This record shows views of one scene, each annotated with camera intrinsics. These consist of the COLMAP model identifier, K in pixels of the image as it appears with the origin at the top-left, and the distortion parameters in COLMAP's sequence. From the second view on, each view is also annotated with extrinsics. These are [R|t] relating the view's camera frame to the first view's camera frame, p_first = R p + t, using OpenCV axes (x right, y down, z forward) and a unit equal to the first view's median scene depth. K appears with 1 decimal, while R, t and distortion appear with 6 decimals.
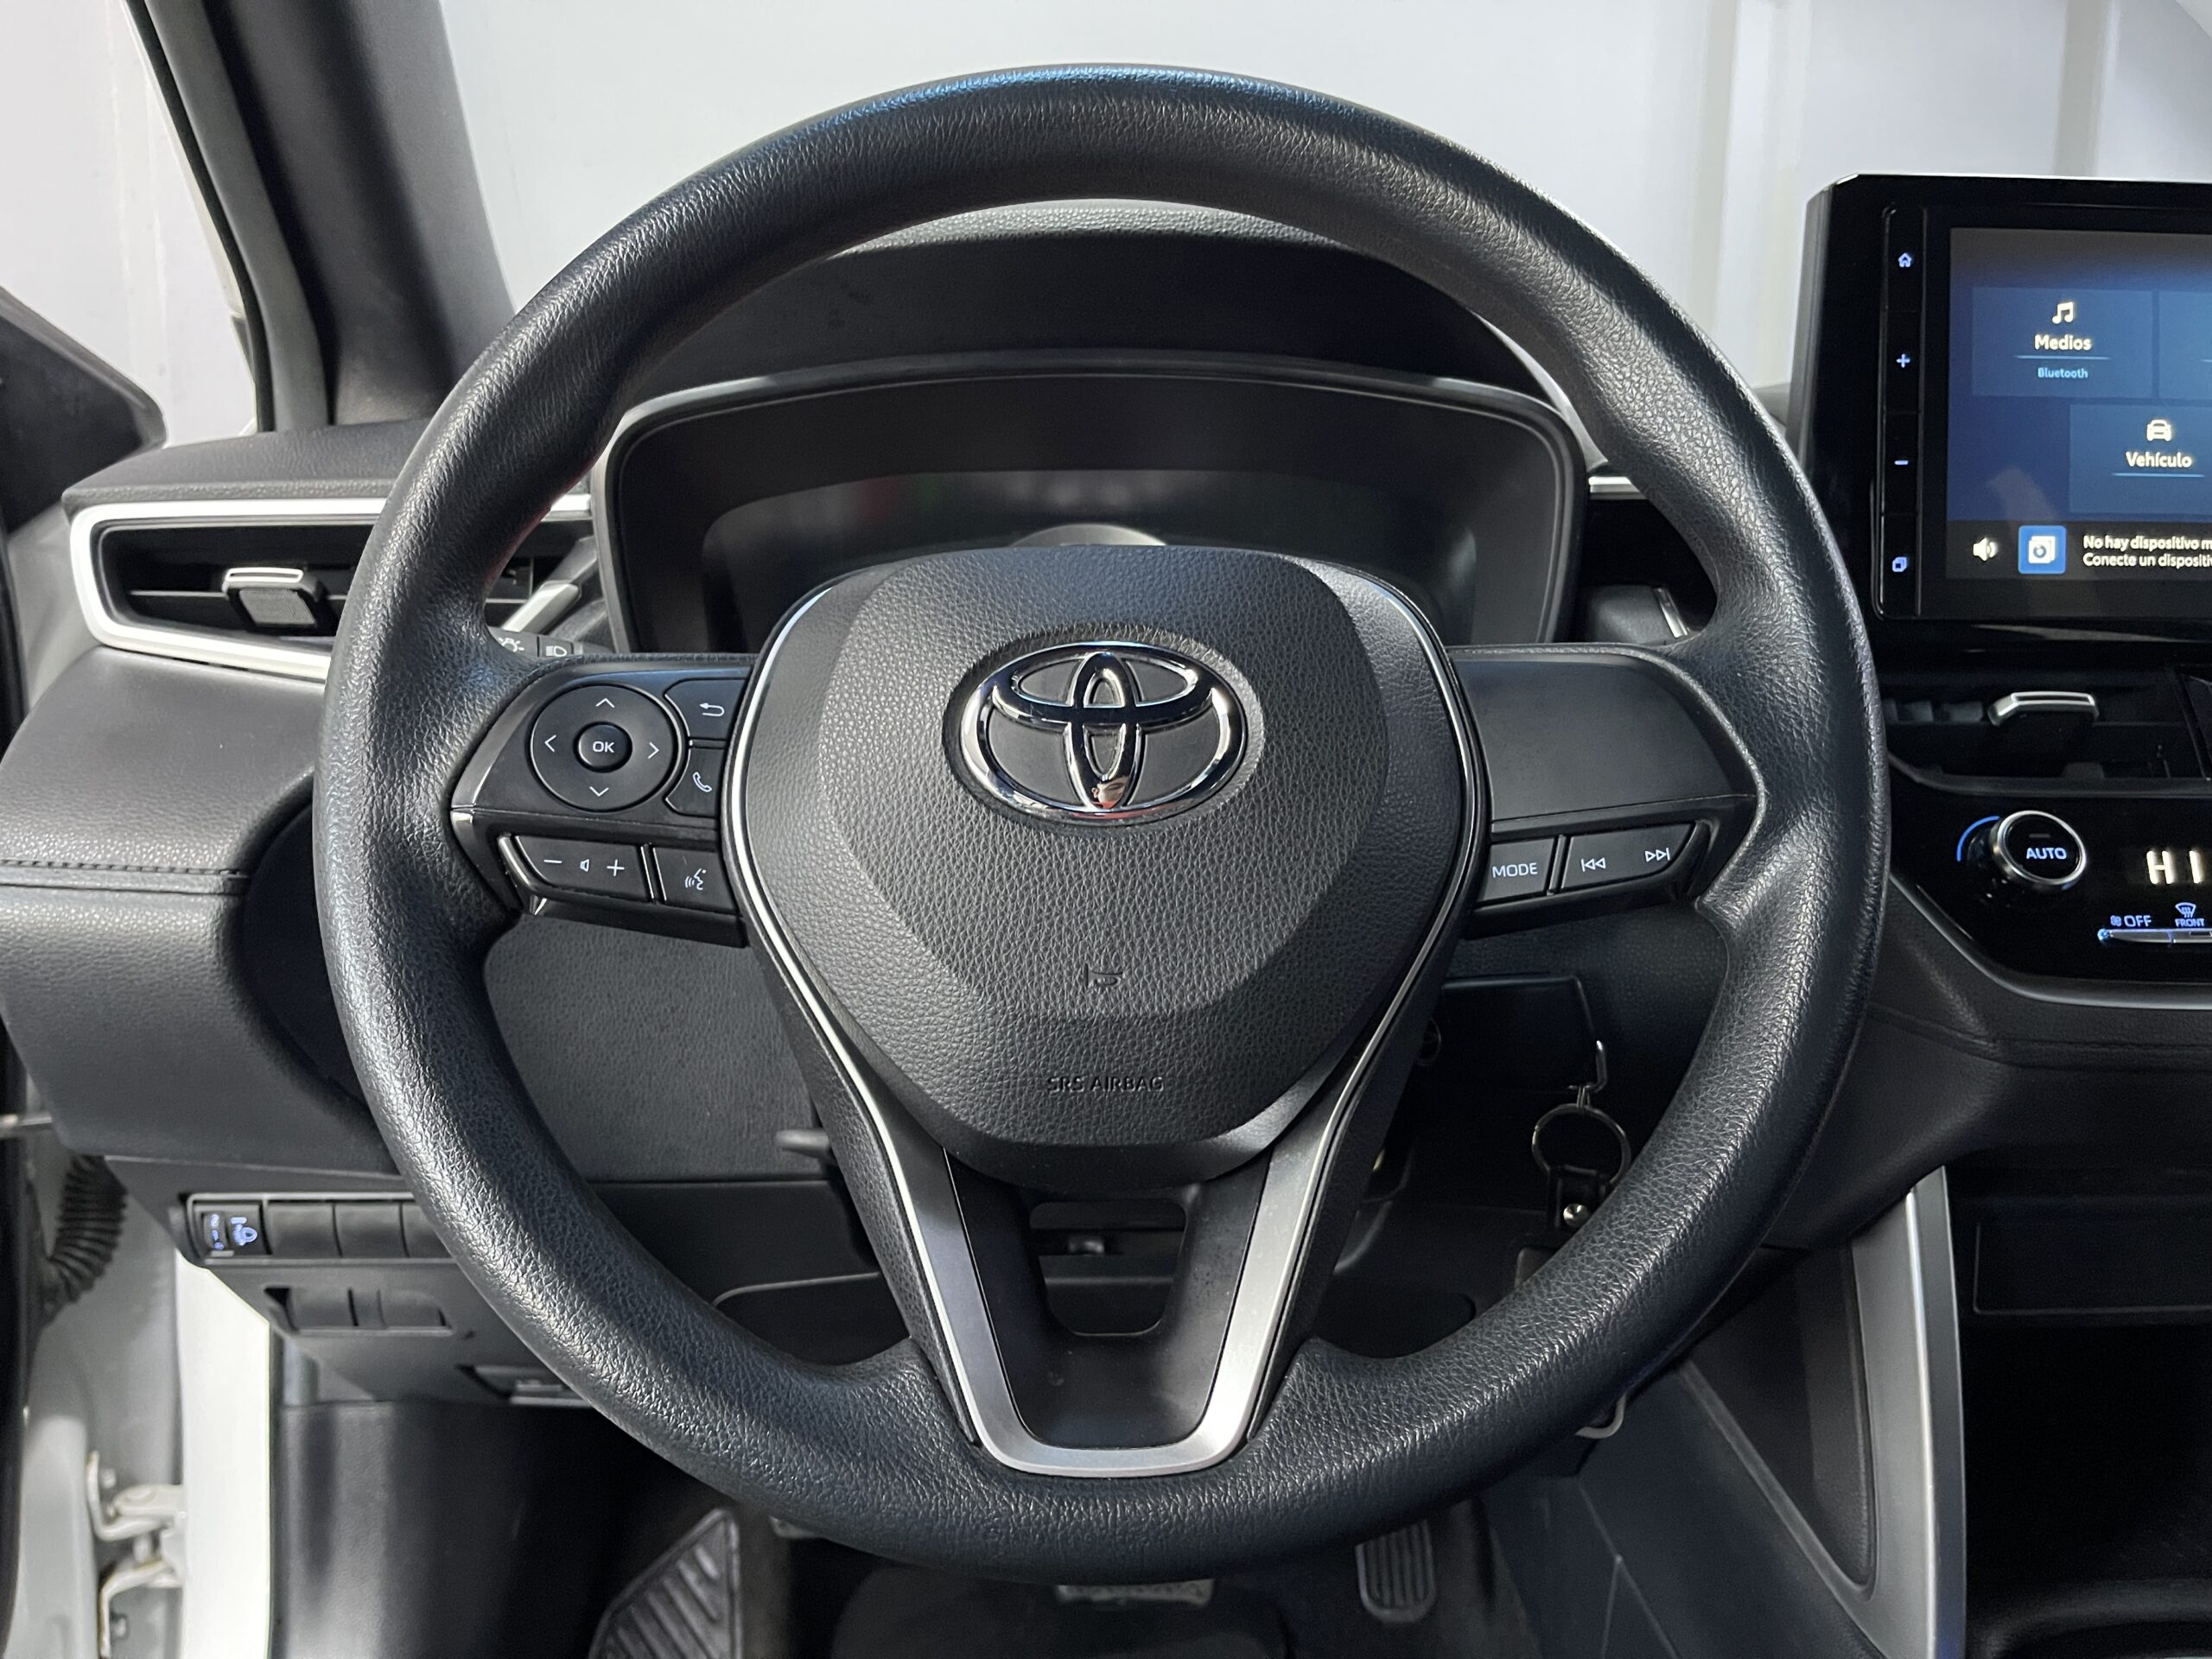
lens RADIAL K [[1652.9, 0, 1090.4], [0, 1652.9, 829.5], [0, 0, 1]] dist [0.009489, -0.021398]
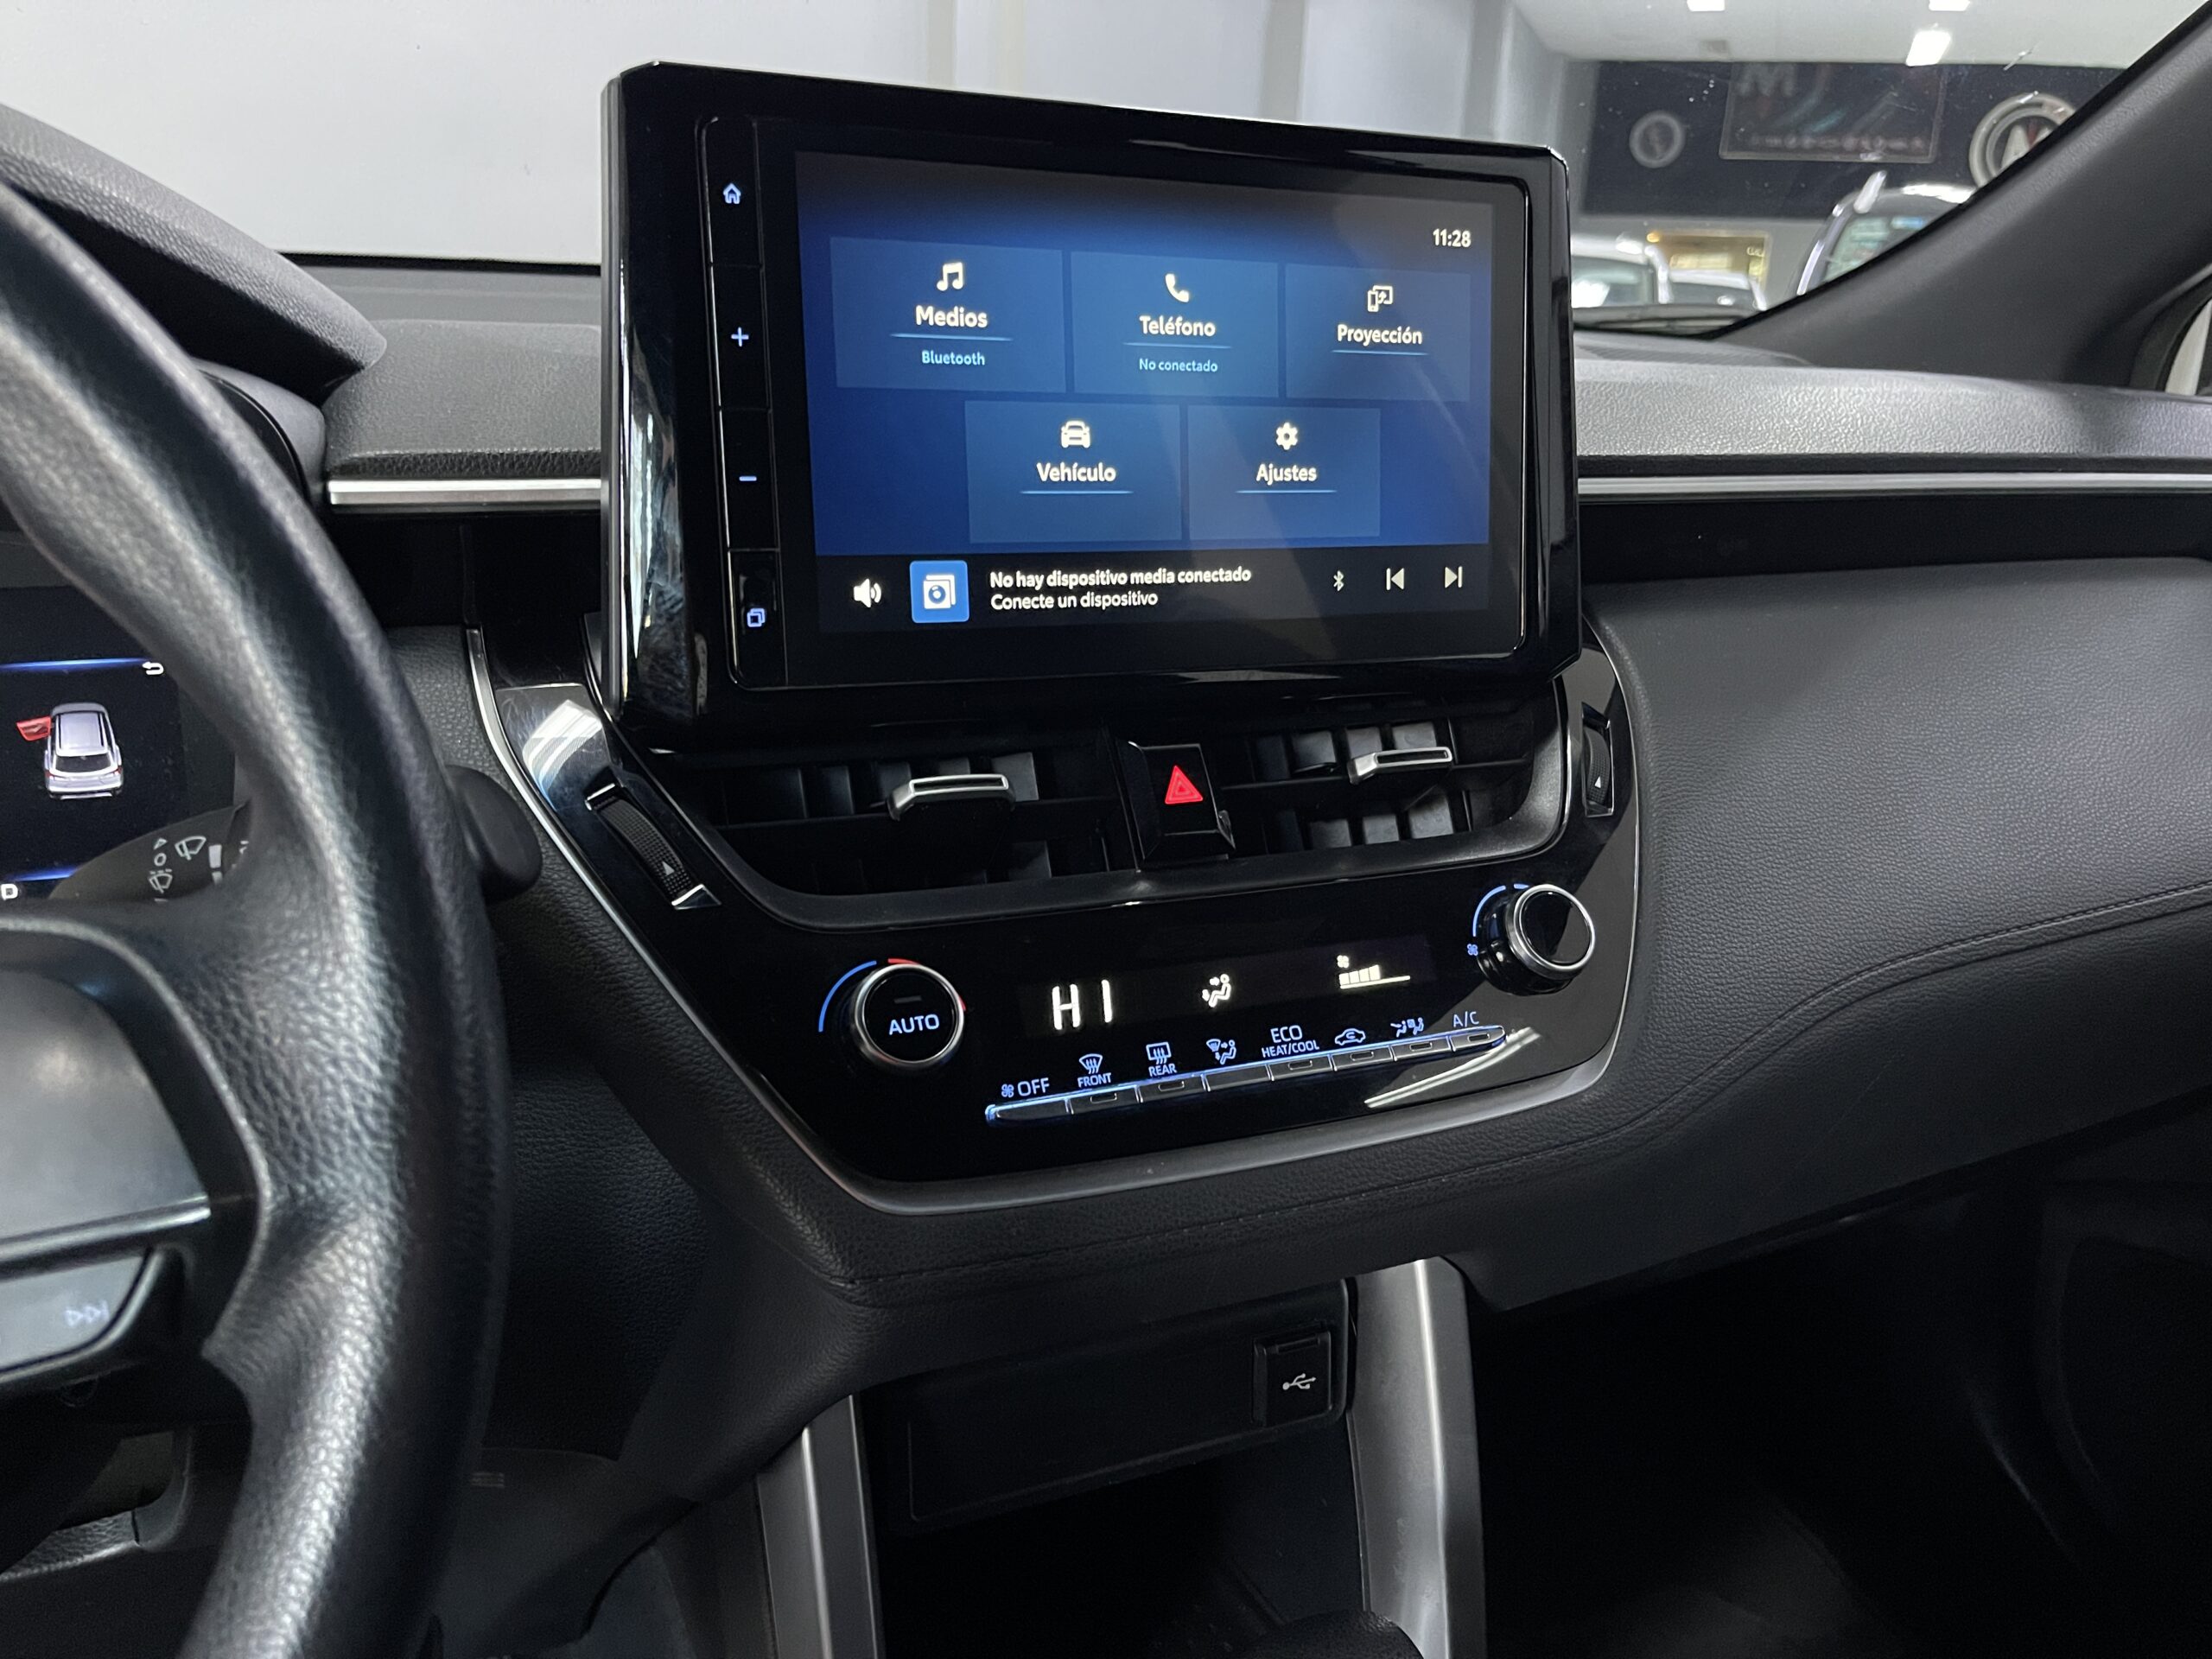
lens RADIAL K [[1652.9, 0, 1115.6], [0, 1652.9, 814.2], [0, 0, 1]] dist [0.009489, -0.021398]
pose [[0.918505, -0.082116, 0.386788, 0.343482], [0.030714, 0.990059, 0.137256, -0.169851], [-0.394214, -0.114191, 0.911897, 0.249937]]
